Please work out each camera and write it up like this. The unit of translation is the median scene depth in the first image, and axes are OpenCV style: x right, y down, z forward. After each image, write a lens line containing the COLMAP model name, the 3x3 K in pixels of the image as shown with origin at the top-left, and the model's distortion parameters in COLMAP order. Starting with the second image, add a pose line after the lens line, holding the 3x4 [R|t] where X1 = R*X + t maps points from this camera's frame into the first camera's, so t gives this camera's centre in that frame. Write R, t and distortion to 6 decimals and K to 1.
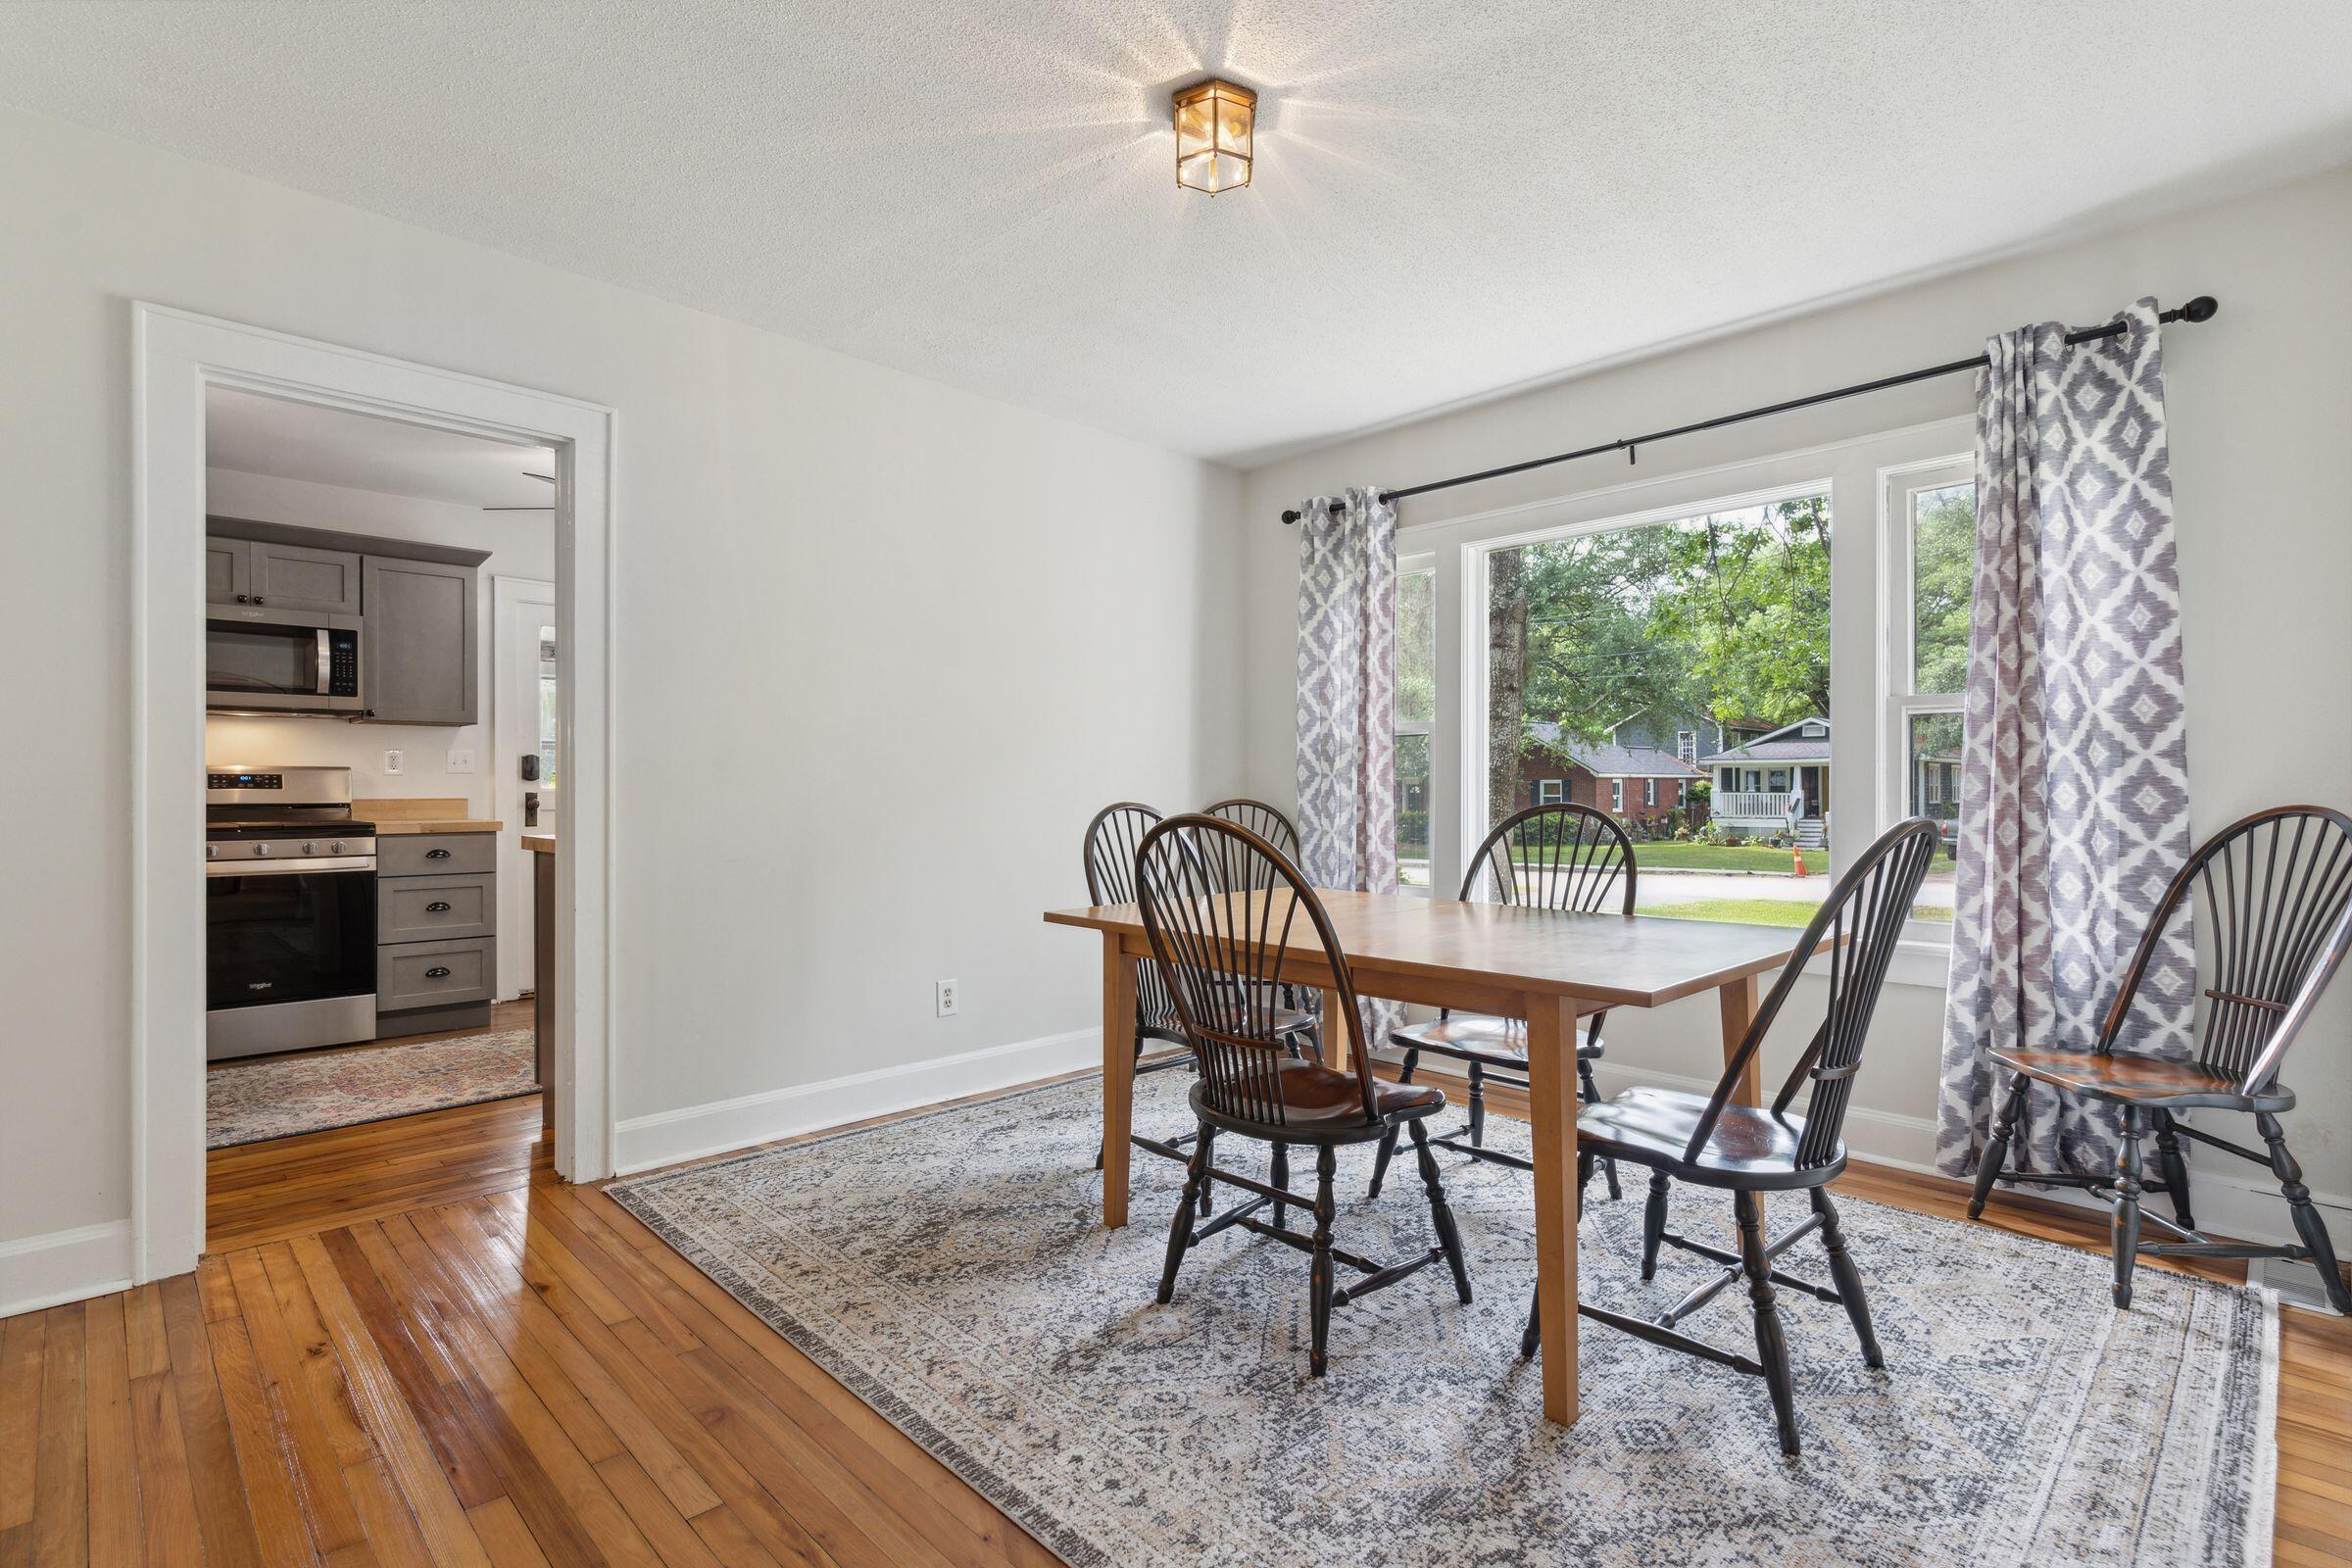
lens RADIAL K [[1099.3, 0, 1161.4], [0, 1099.3, 786.2], [0, 0, 1]] dist [-0.001625, 0.000059]
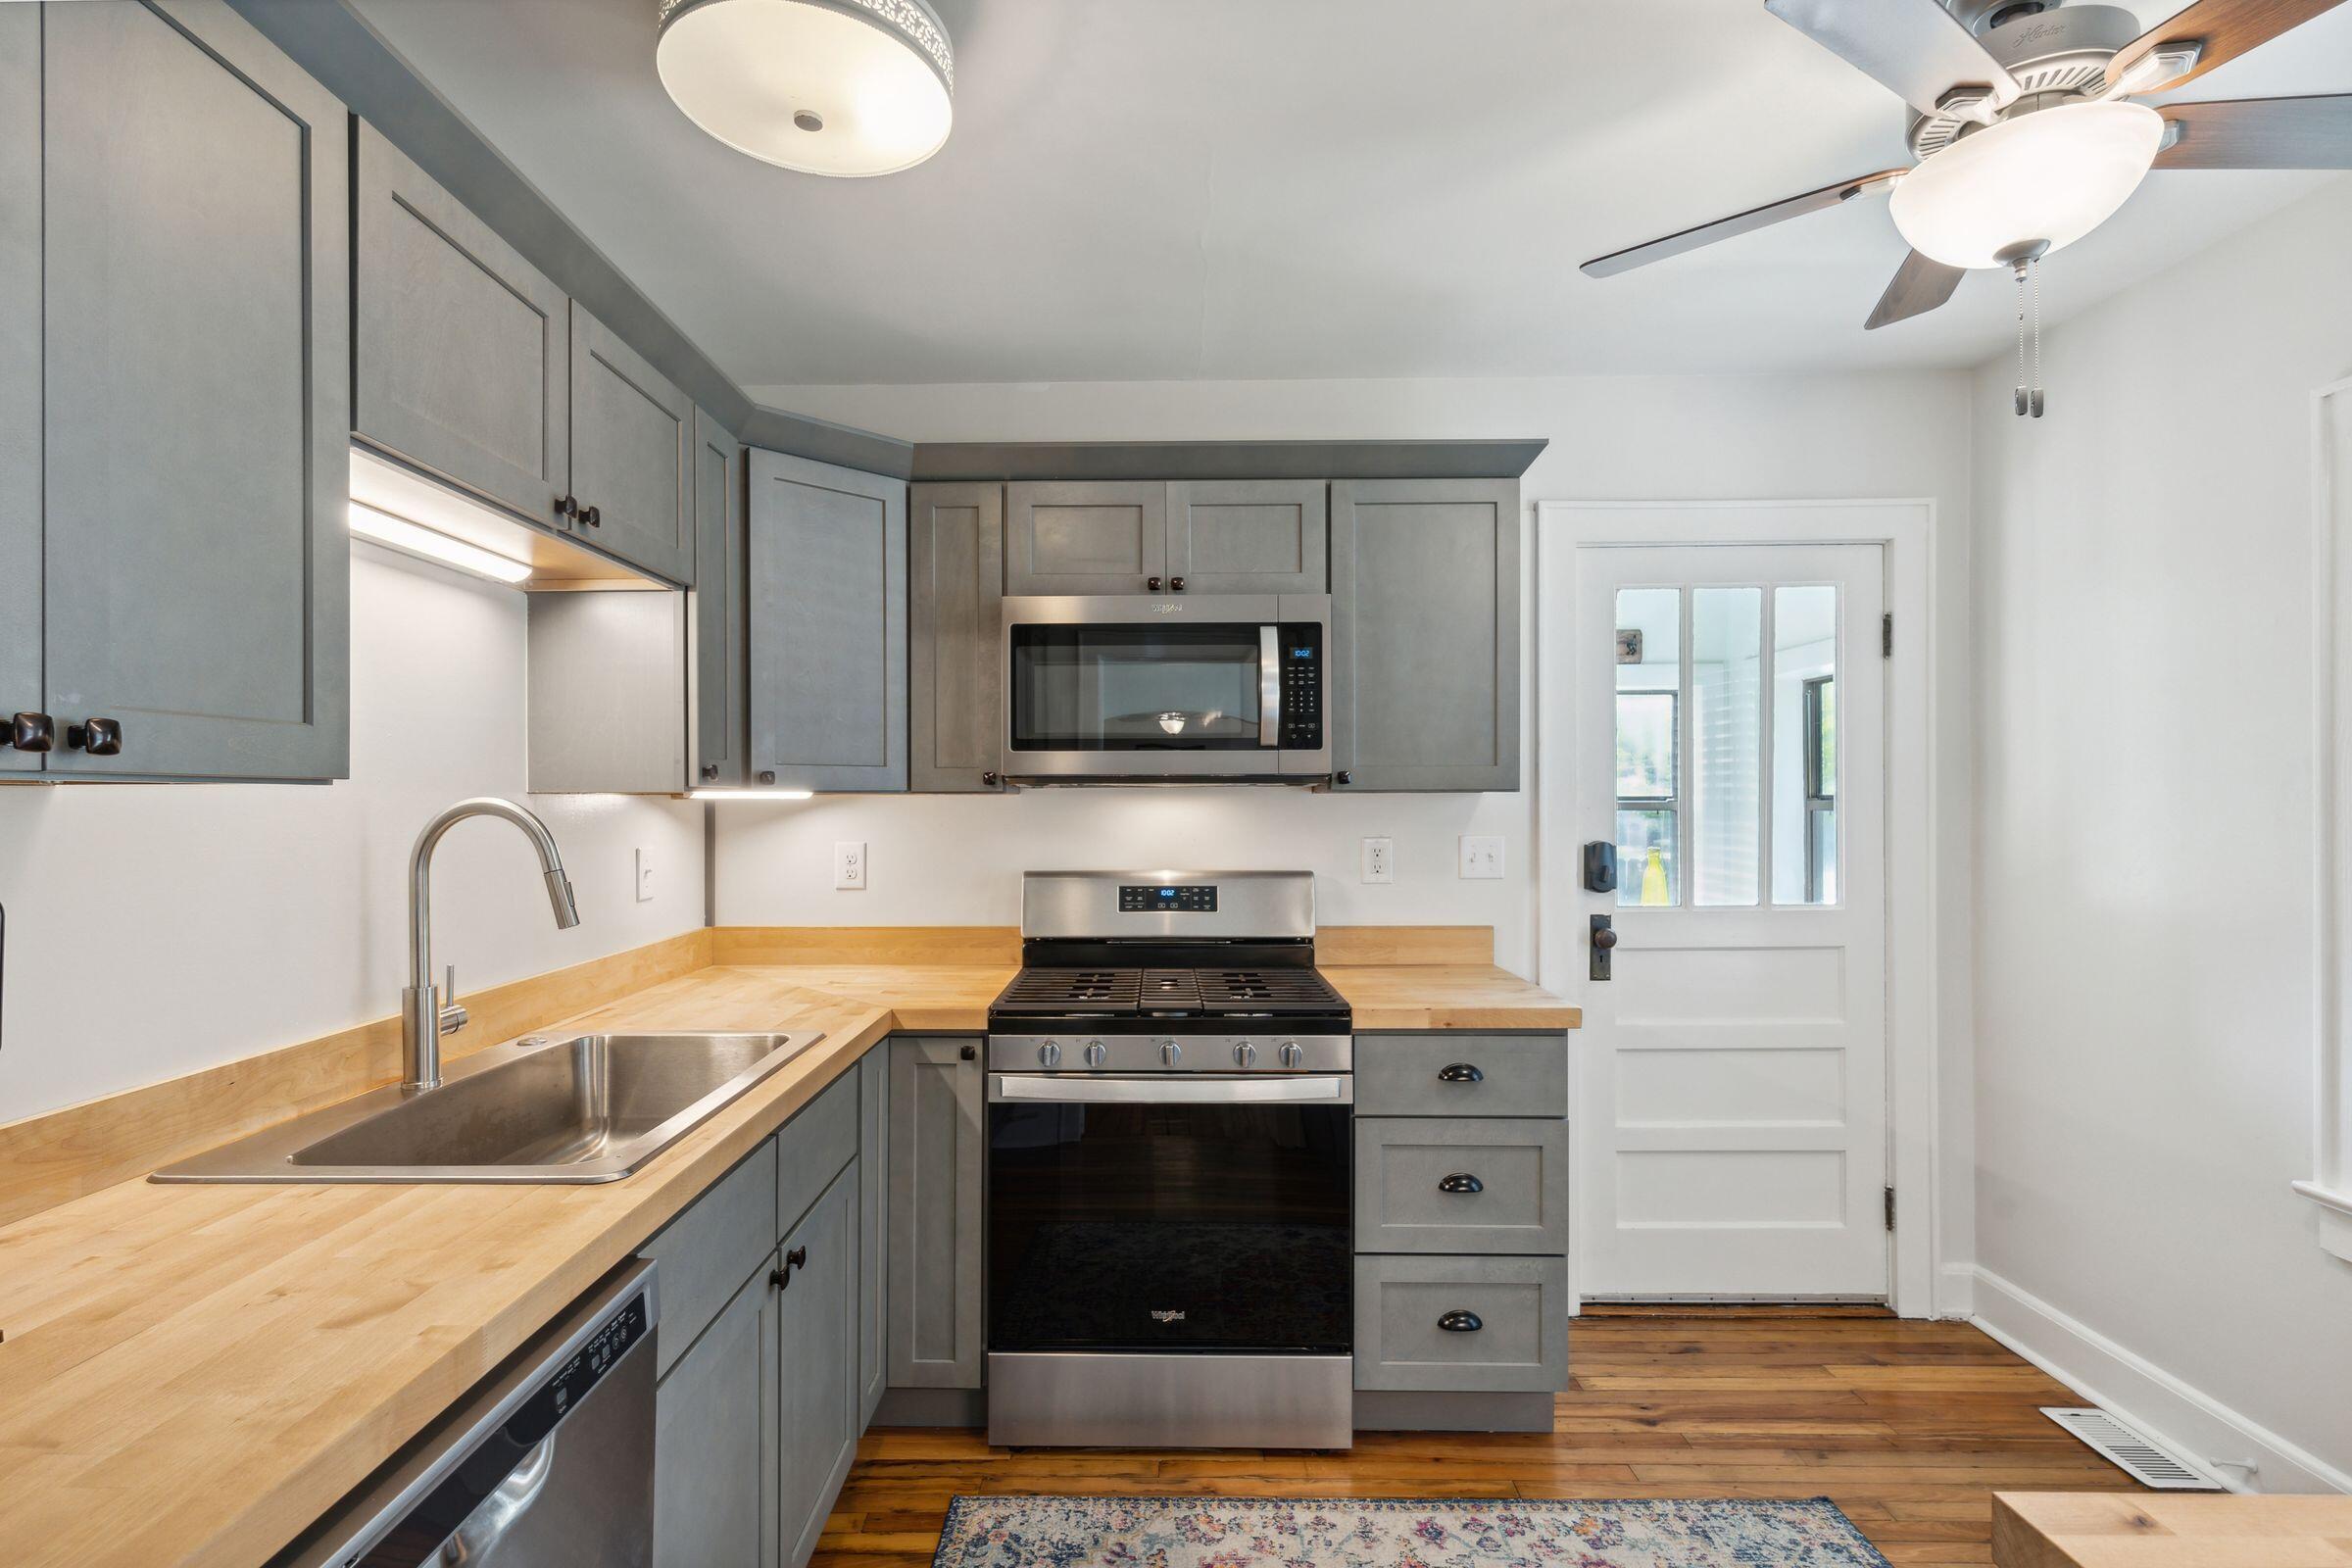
lens RADIAL K [[1099.3, 0, 1161.4], [0, 1099.3, 786.2], [0, 0, 1]] dist [-0.001625, 0.000059]
pose [[0.706011, -0.000138, -0.708201, -0.414059], [0.000908, 0.999999, 0.000711, -0.063954], [0.708201, -0.001145, 0.706010, 0.573705]]
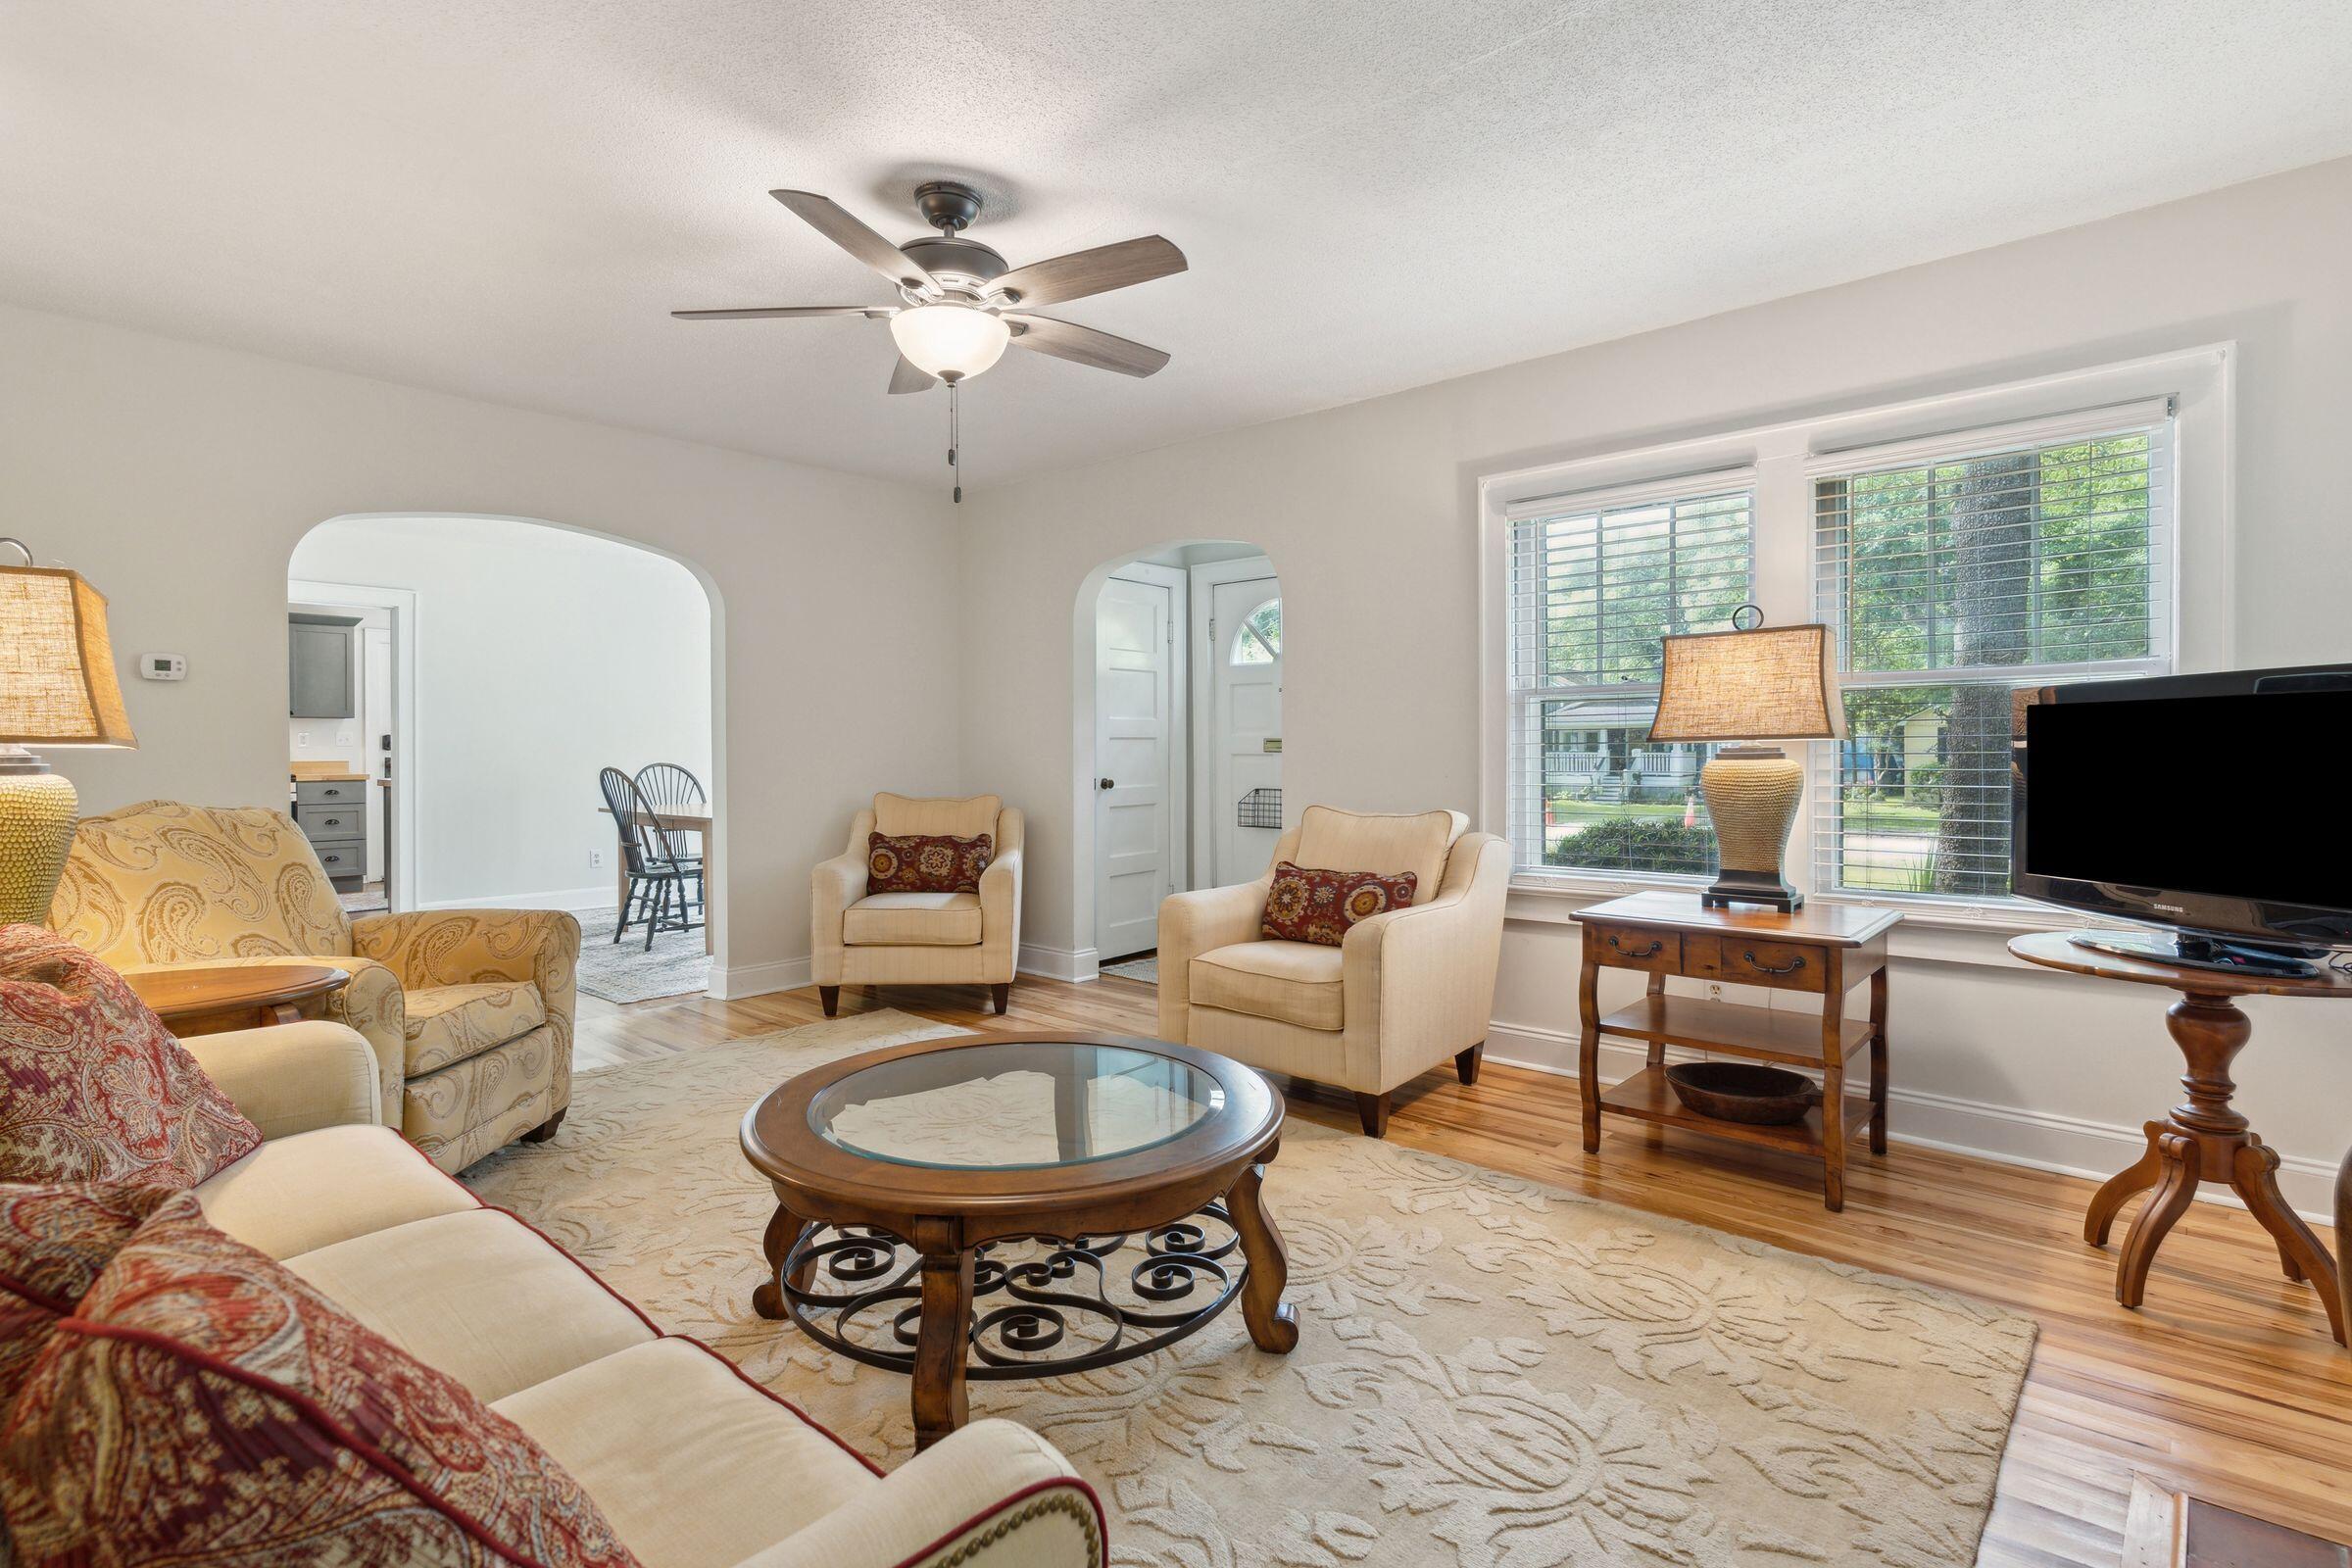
lens RADIAL K [[1150.4, 0, 1178.5], [0, 1150.4, 752.5], [0, 0, 1]] dist [0.000838, 0.000172]
pose [[0.997705, -0.000465, 0.067711, 0.588772], [-0.000025, 0.999974, 0.007230, -0.016674], [-0.067713, -0.007215, 0.997679, -0.960035]]
